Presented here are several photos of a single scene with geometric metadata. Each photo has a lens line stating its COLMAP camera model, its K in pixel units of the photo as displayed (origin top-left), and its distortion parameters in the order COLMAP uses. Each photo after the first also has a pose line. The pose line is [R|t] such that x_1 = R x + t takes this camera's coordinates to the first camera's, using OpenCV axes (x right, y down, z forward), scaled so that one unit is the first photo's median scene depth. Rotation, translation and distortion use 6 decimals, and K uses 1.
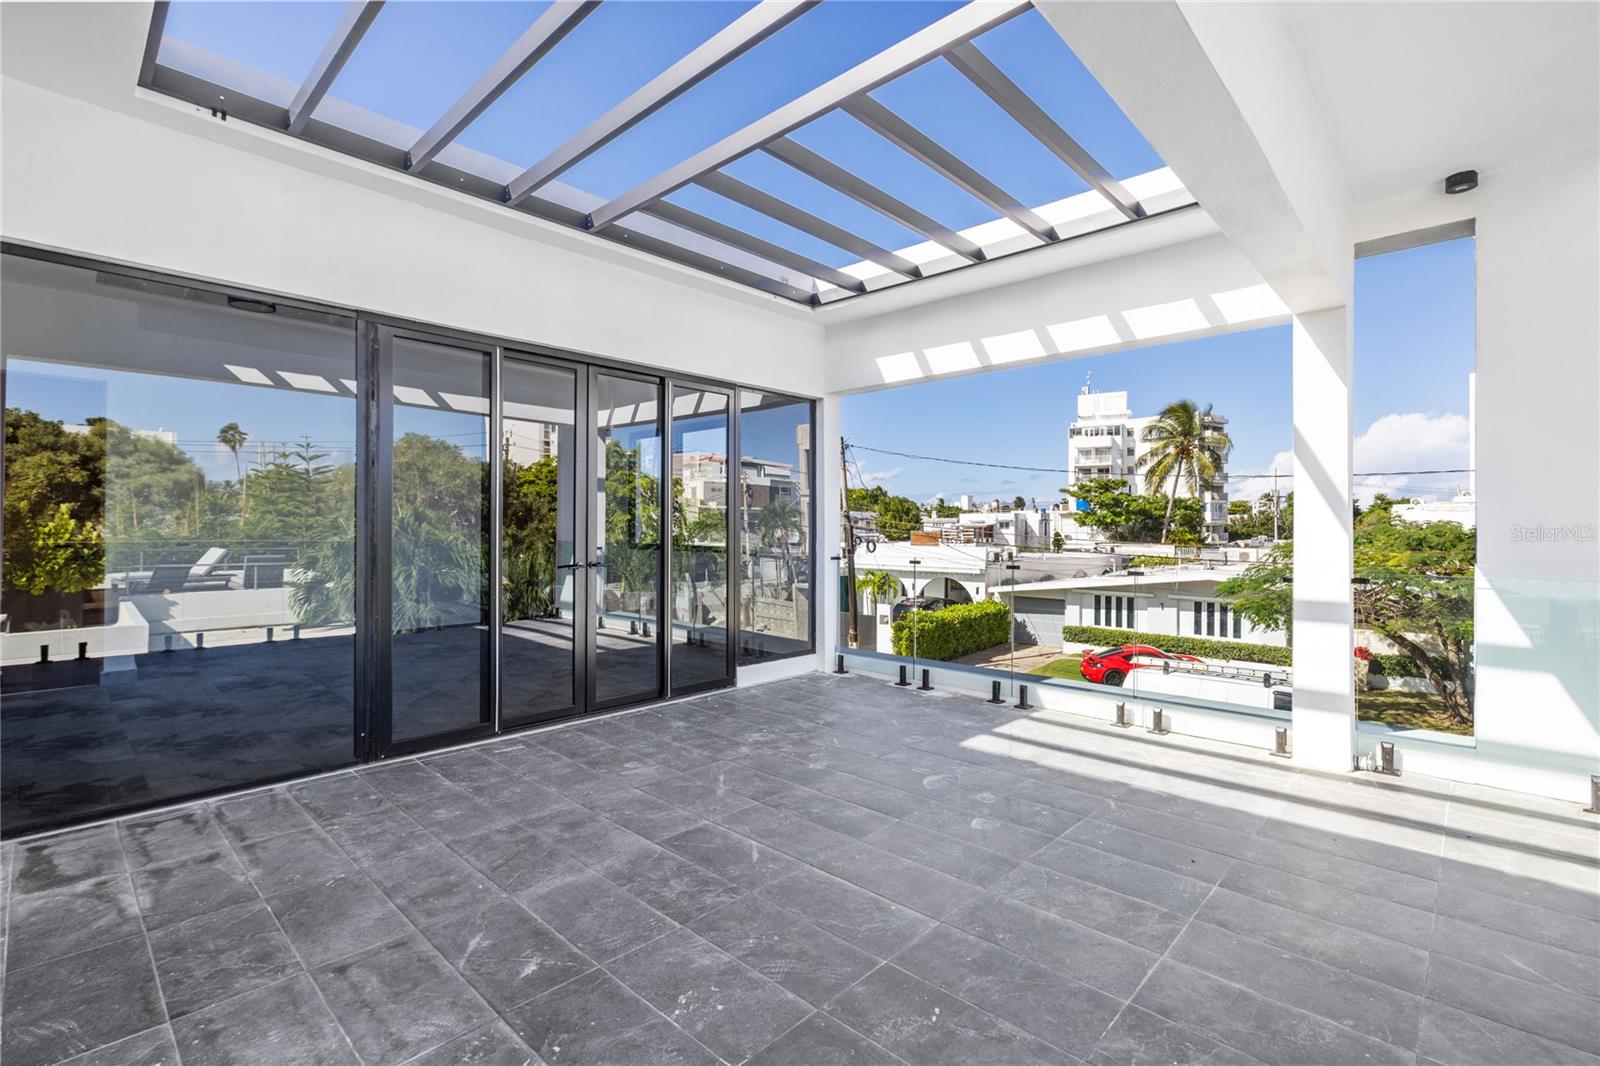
lens RADIAL K [[717.7, 0, 799.4], [0, 717.7, 525.2], [0, 0, 1]] dist [-0.010544, 0.001942]
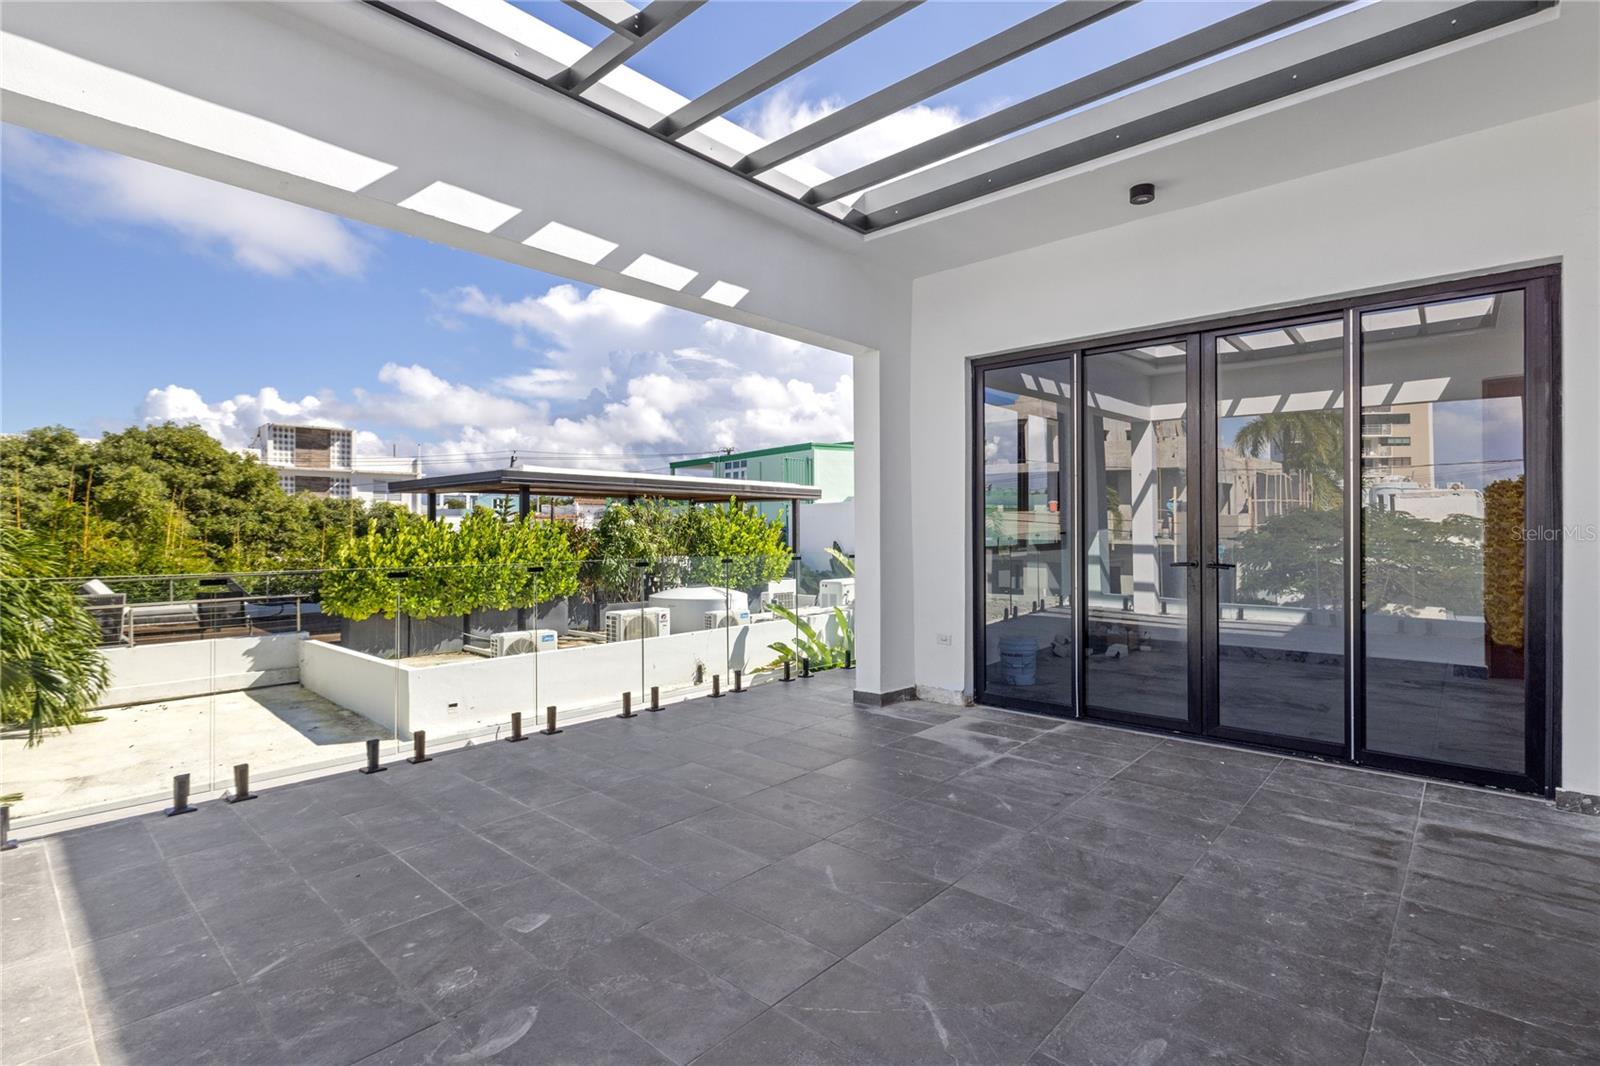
lens RADIAL K [[741.6, 0, 804.1], [0, 741.6, 538.2], [0, 0, 1]] dist [-0.010941, 0.002447]
pose [[-0.999676, 0.000979, -0.025448, -0.005891], [0.000727, 0.999951, 0.009919, 0.023556], [0.025457, 0.009897, -0.999627, 2.140685]]
